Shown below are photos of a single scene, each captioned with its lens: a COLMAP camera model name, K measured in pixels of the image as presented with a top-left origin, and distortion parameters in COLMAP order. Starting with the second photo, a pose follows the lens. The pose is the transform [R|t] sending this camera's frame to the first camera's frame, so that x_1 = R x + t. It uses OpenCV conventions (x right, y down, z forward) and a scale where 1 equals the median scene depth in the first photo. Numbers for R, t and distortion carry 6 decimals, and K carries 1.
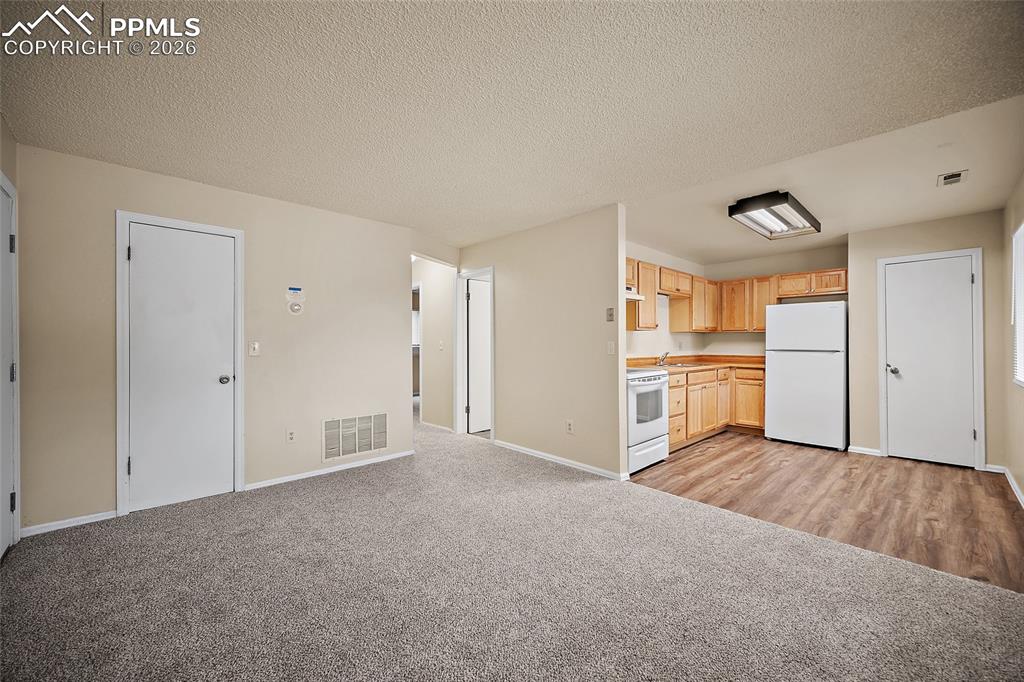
lens RADIAL K [[412.2, 0, 505.0], [0, 412.2, 342.9], [0, 0, 1]] dist [-0.002887, 0.000046]
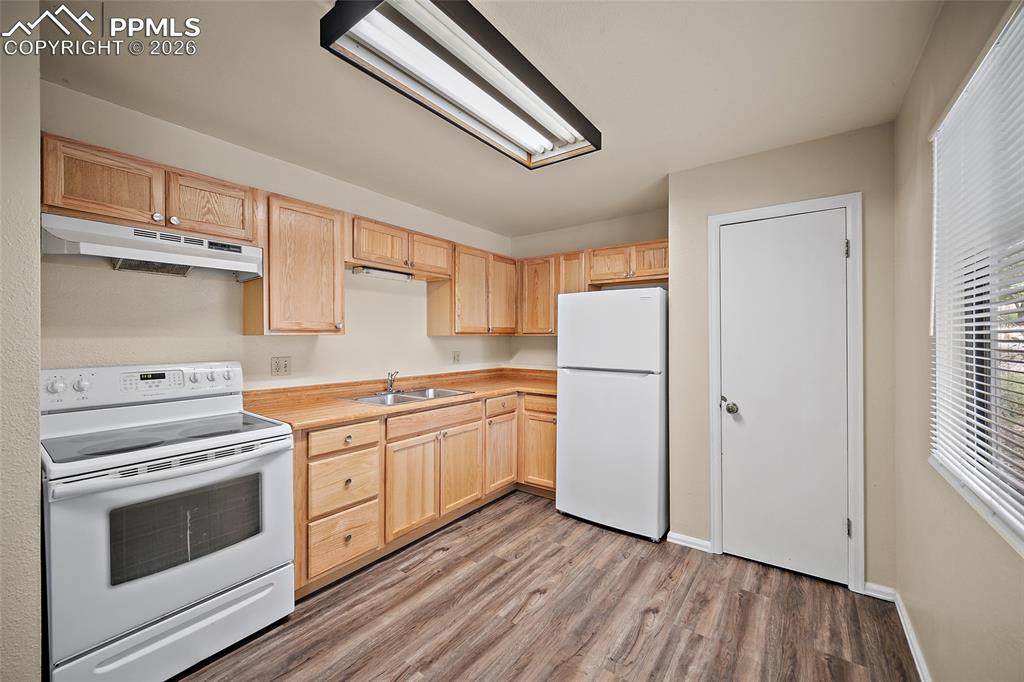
lens RADIAL K [[412.2, 0, 510.8], [0, 412.2, 337.5], [0, 0, 1]] dist [-0.002887, 0.000046]
pose [[0.982579, 0.004424, 0.185795, 0.538210], [-0.004308, 0.999990, -0.001030, -0.031386], [-0.185798, 0.000212, 0.982588, 0.491389]]
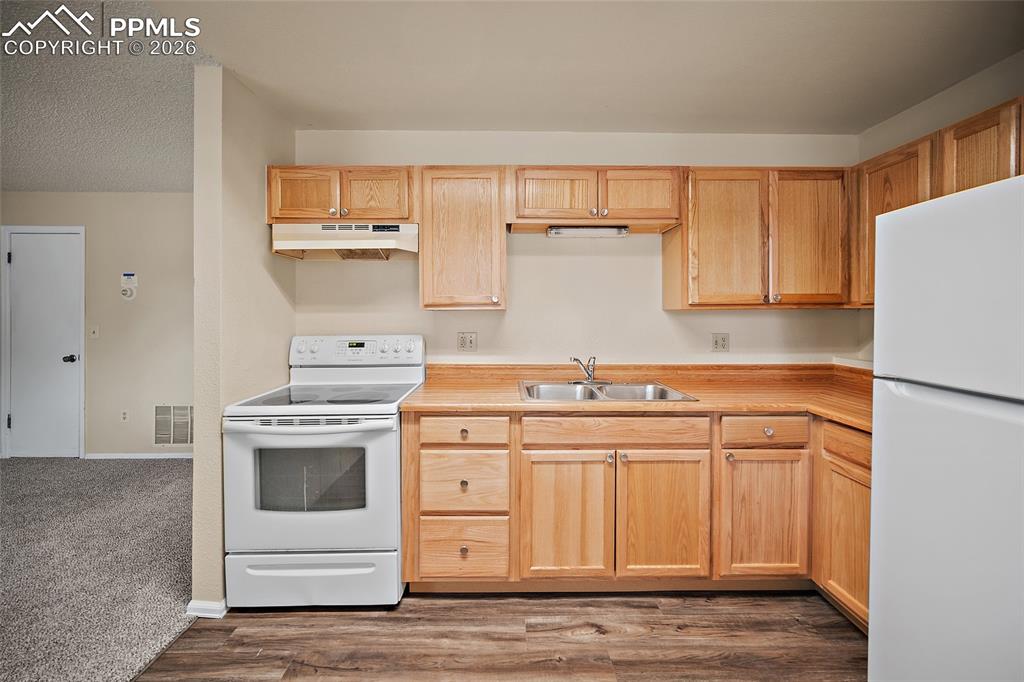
lens RADIAL K [[412.2, 0, 509.7], [0, 412.2, 316.7], [0, 0, 1]] dist [-0.002887, 0.000046]
pose [[0.736125, 0.006036, -0.676818, 0.761113], [-0.001945, 0.999975, 0.006803, -0.029109], [0.676842, -0.003691, 0.736119, 0.748362]]
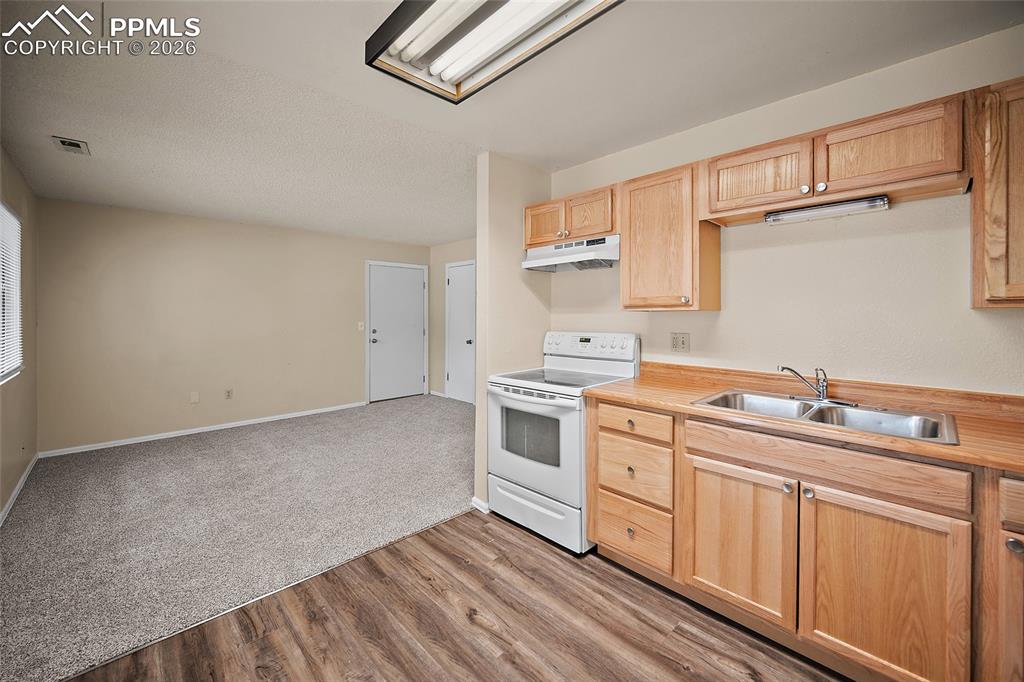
lens RADIAL K [[412.2, 0, 509.1], [0, 412.2, 315.6], [0, 0, 1]] dist [-0.002887, 0.000046]
pose [[0.007726, 0.005424, -0.999955, 0.903593], [-0.001255, 0.999985, 0.005414, -0.030254], [0.999969, 0.001213, 0.007732, 0.889699]]
